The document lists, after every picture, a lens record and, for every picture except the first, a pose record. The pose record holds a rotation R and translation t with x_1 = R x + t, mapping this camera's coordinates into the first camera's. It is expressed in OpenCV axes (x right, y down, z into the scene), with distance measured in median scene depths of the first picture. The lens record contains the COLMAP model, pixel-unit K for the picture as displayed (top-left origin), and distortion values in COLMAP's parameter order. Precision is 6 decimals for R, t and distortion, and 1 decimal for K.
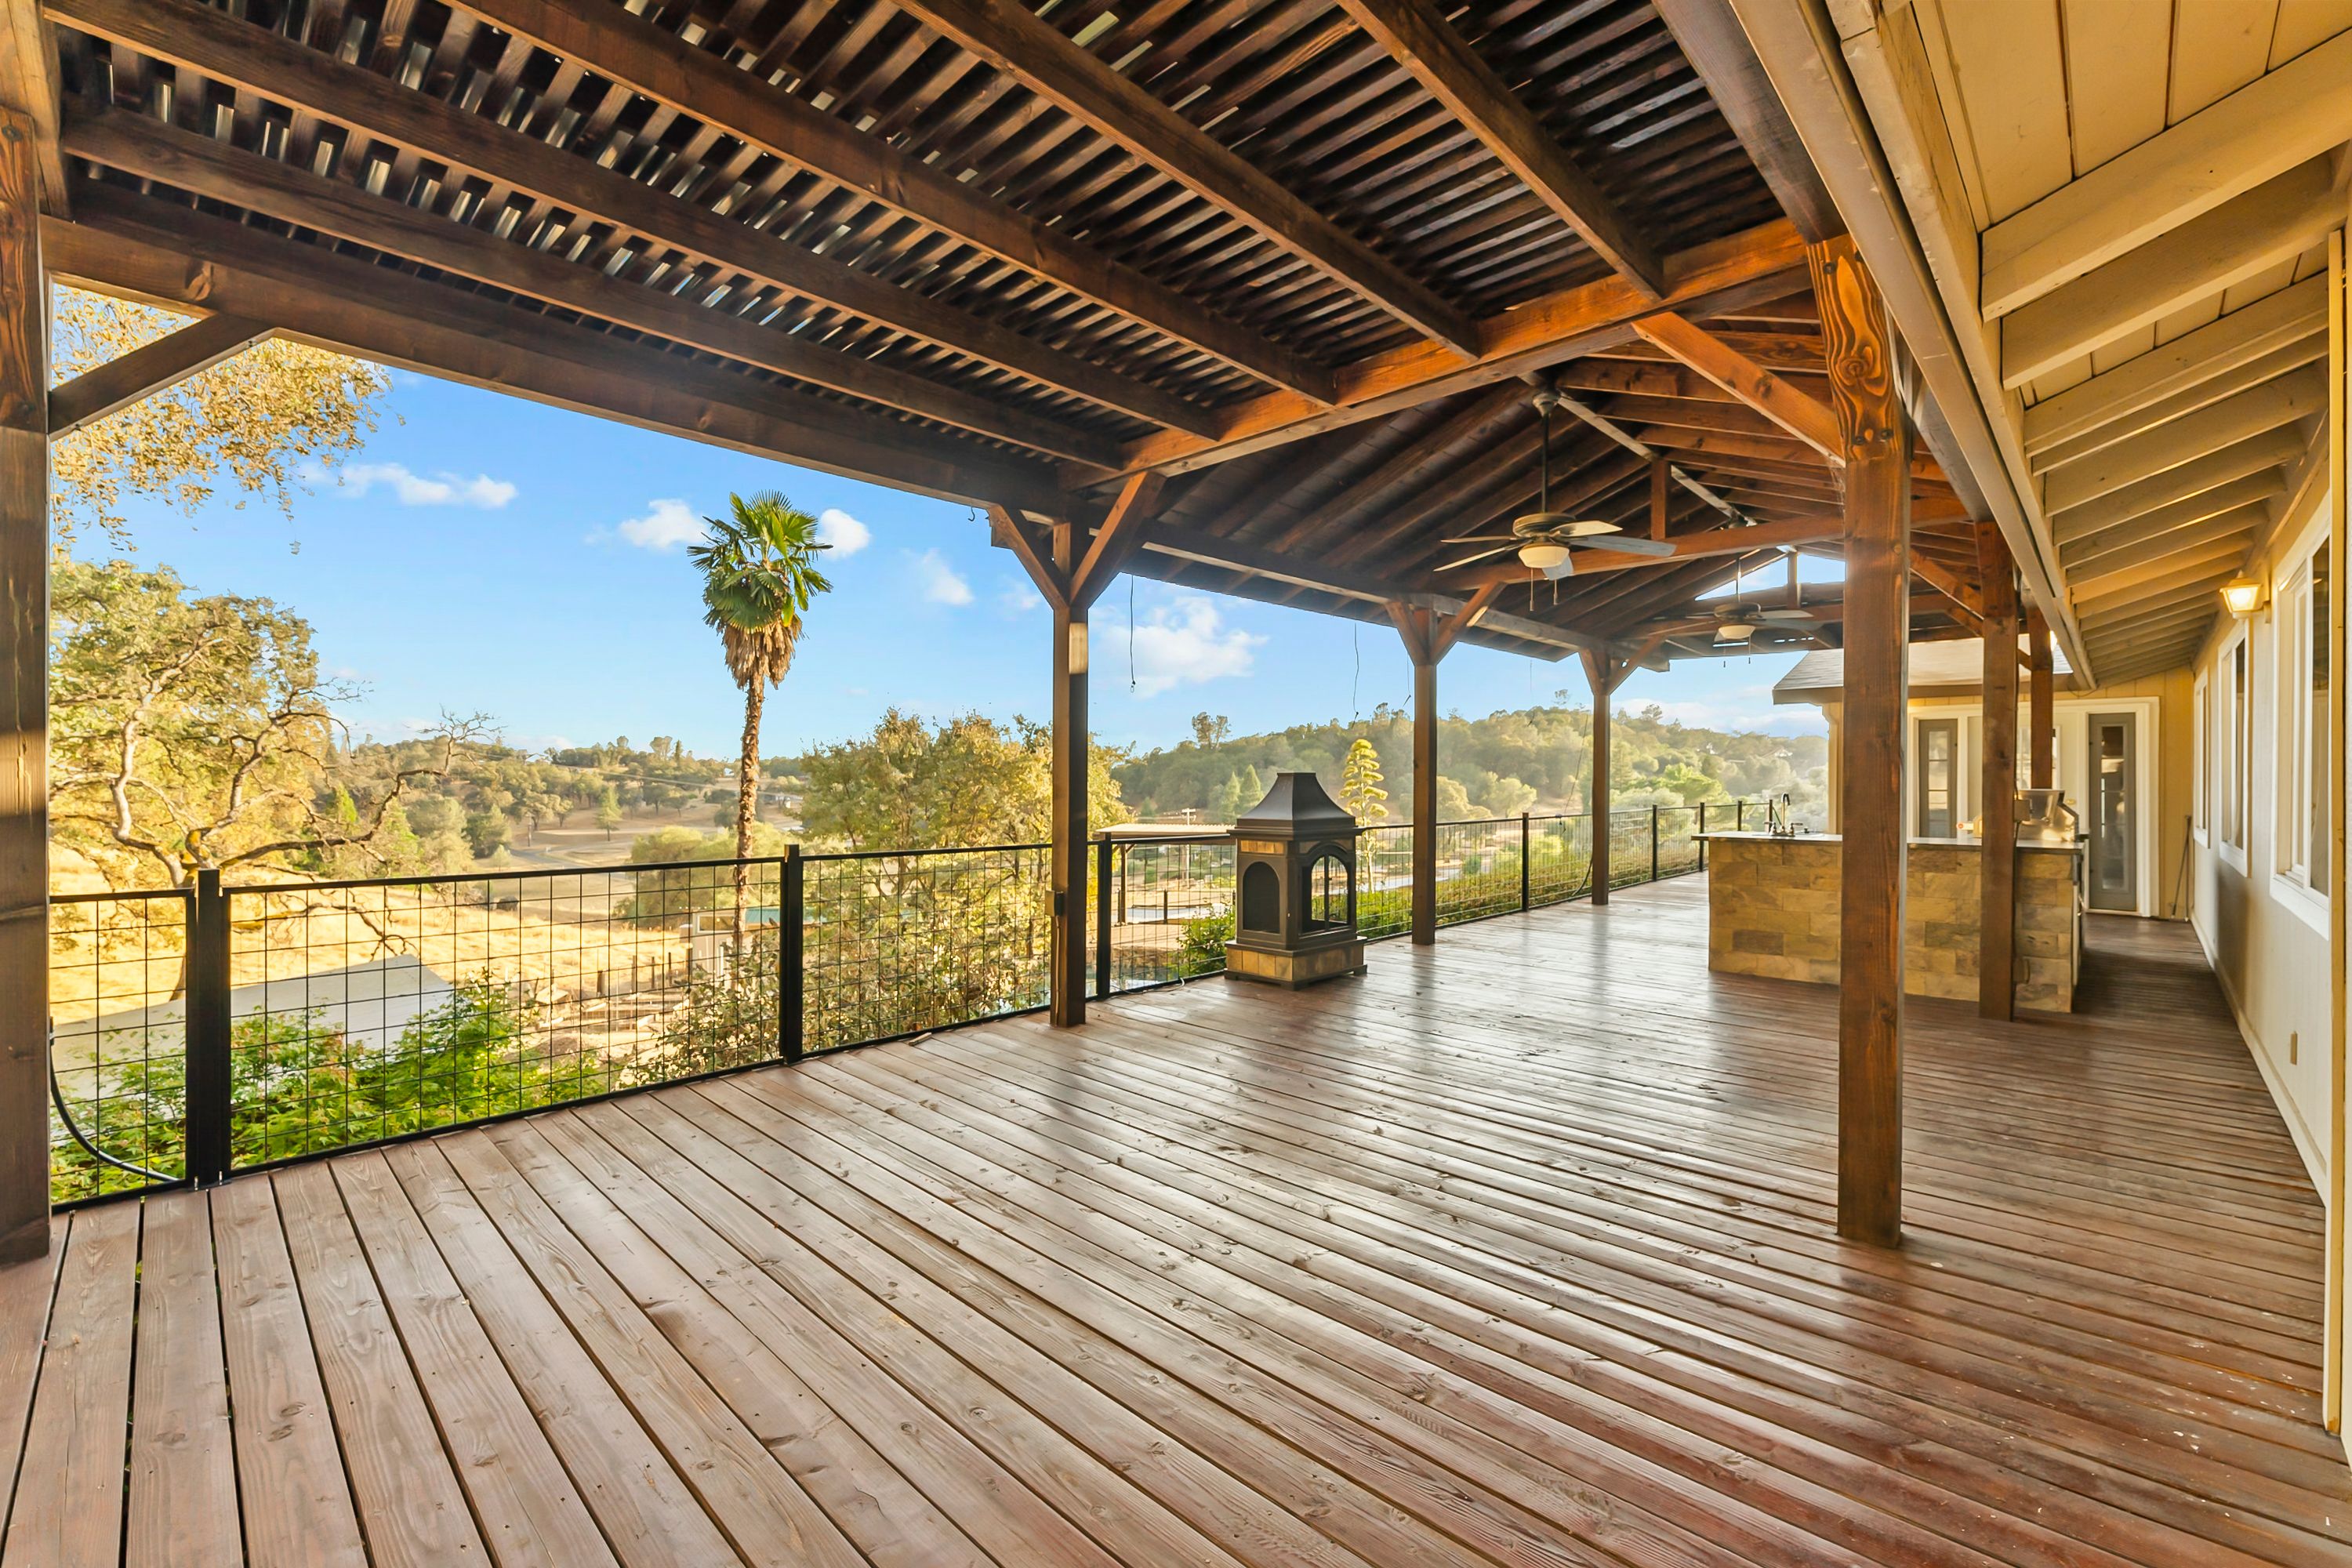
lens RADIAL K [[998.9, 0, 1189.6], [0, 998.9, 783.7], [0, 0, 1]] dist [-0.000399, -0.000053]
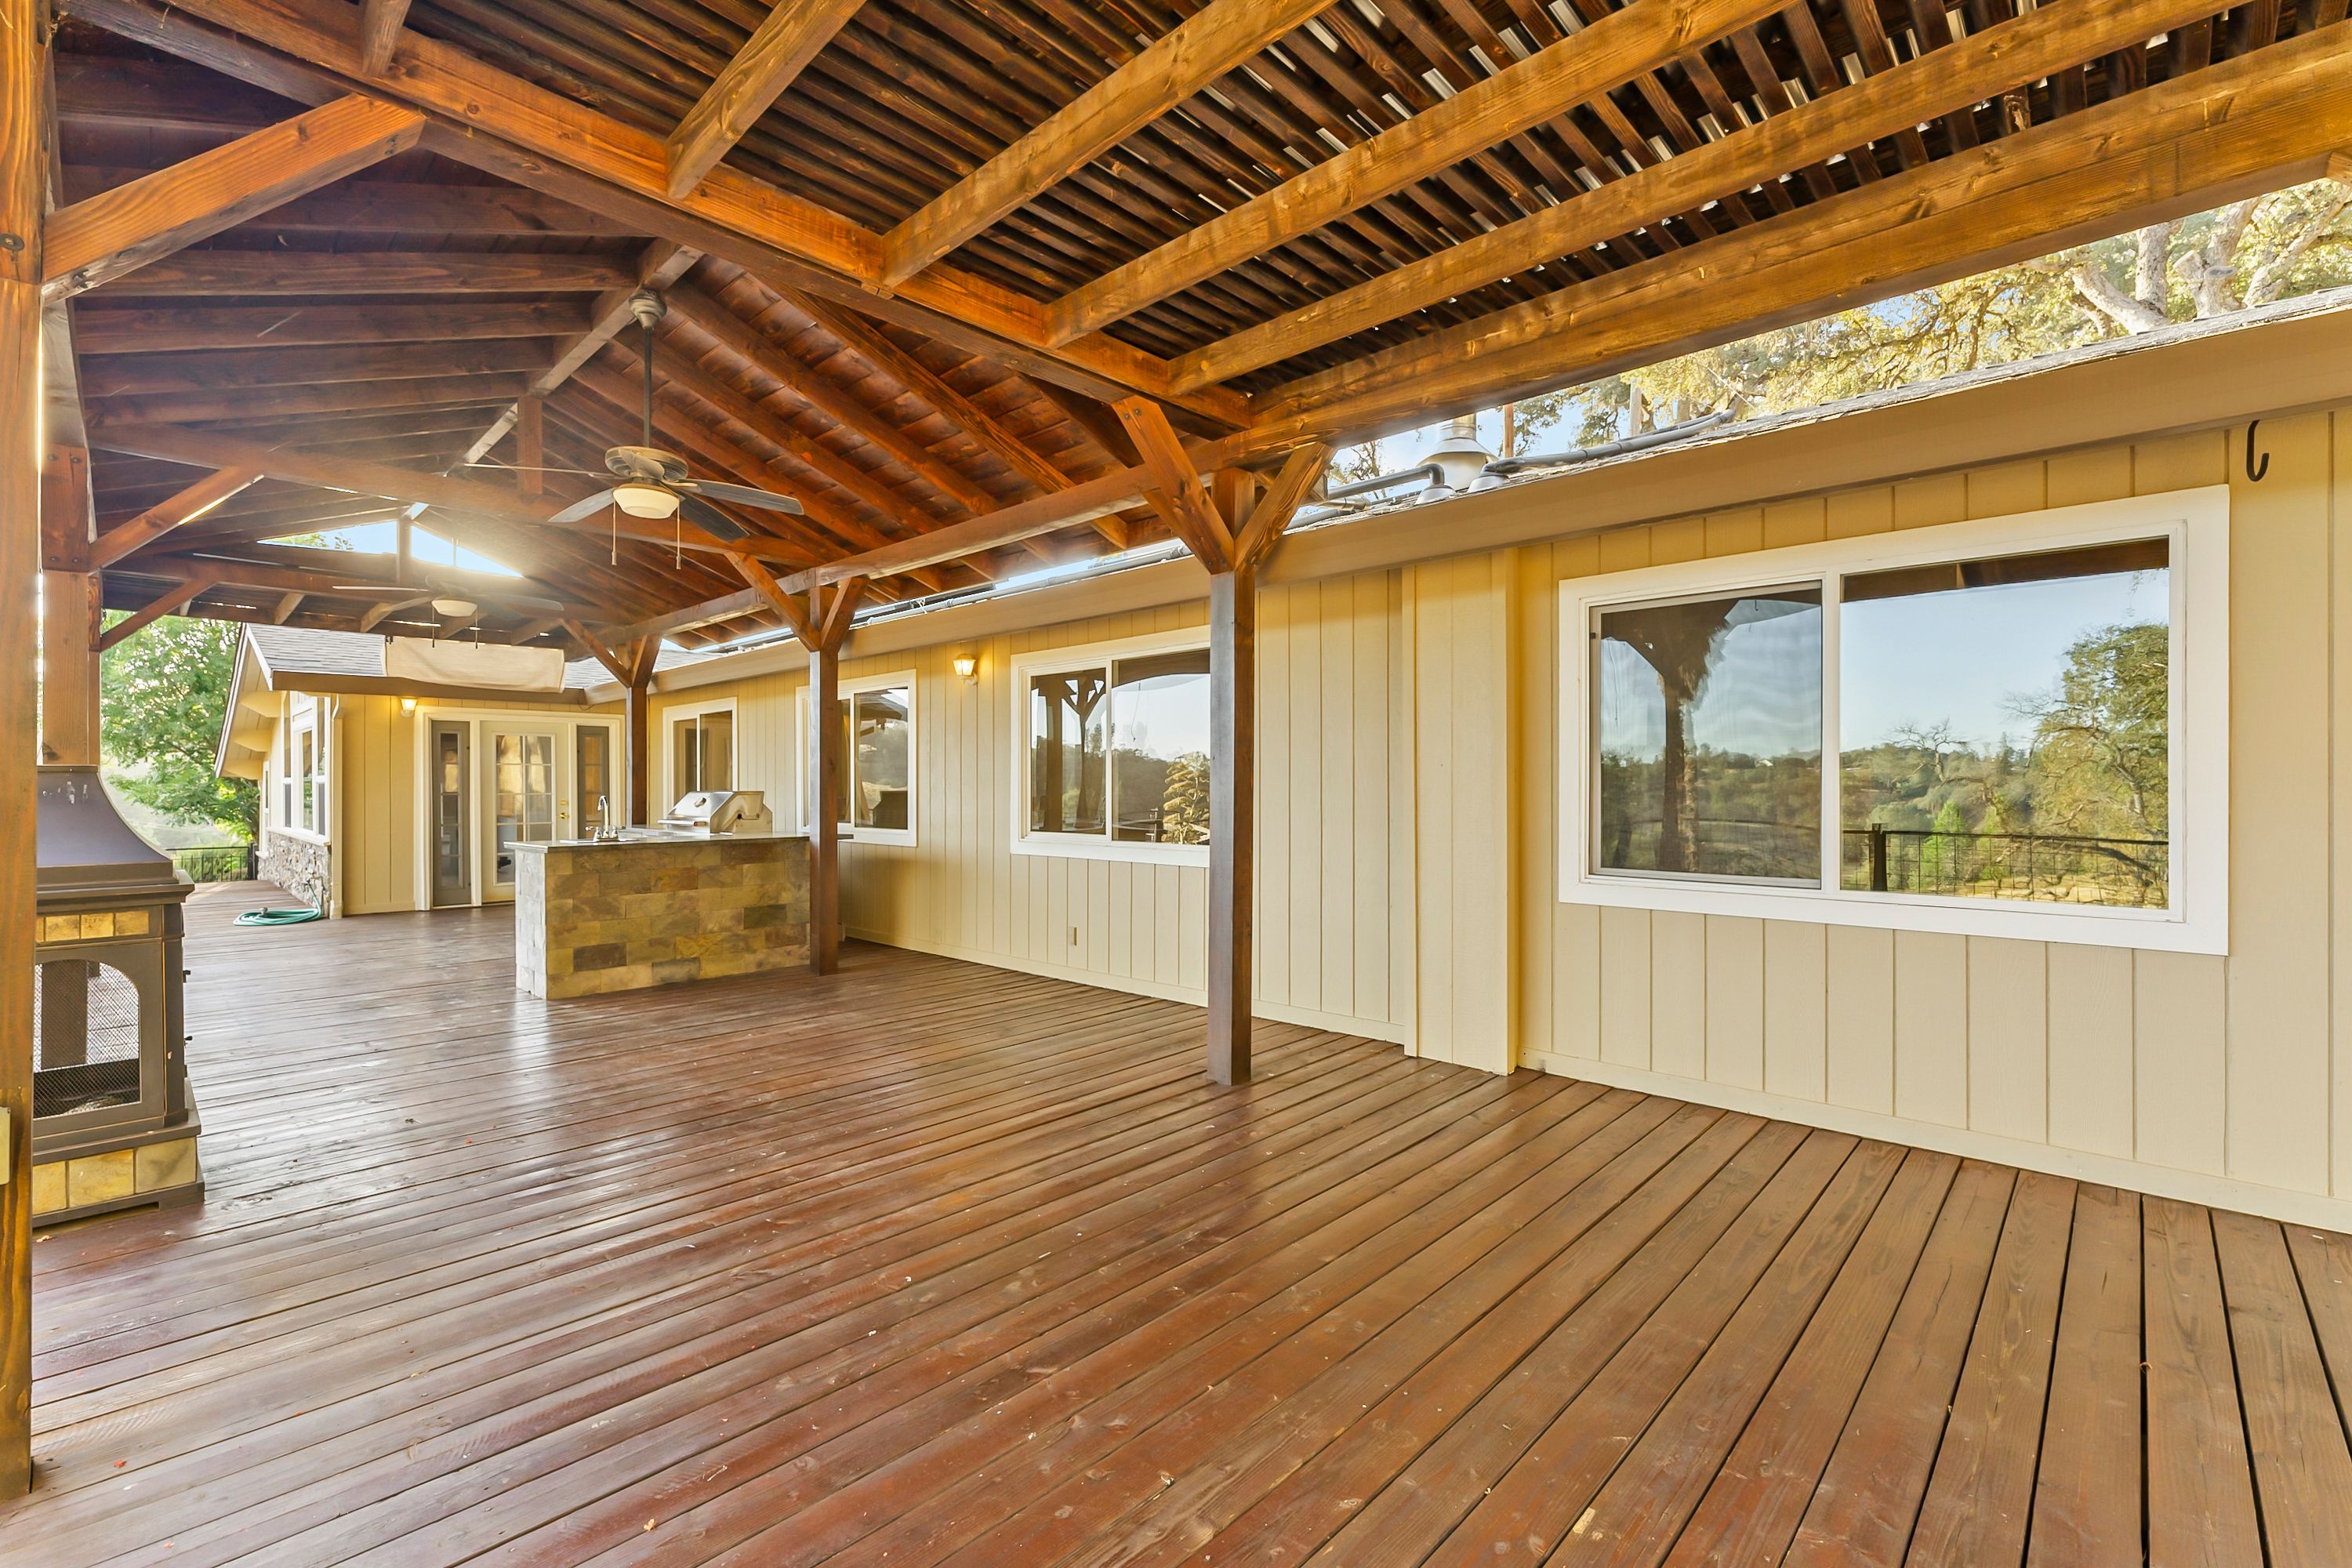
lens RADIAL K [[998.9, 0, 1190.8], [0, 998.9, 781.8], [0, 0, 1]] dist [-0.000399, -0.000053]
pose [[-0.004705, -0.001274, 0.999988, -0.369287], [0.005386, 0.999985, 0.001300, -0.003485], [-0.999974, 0.005392, -0.004698, 0.454379]]
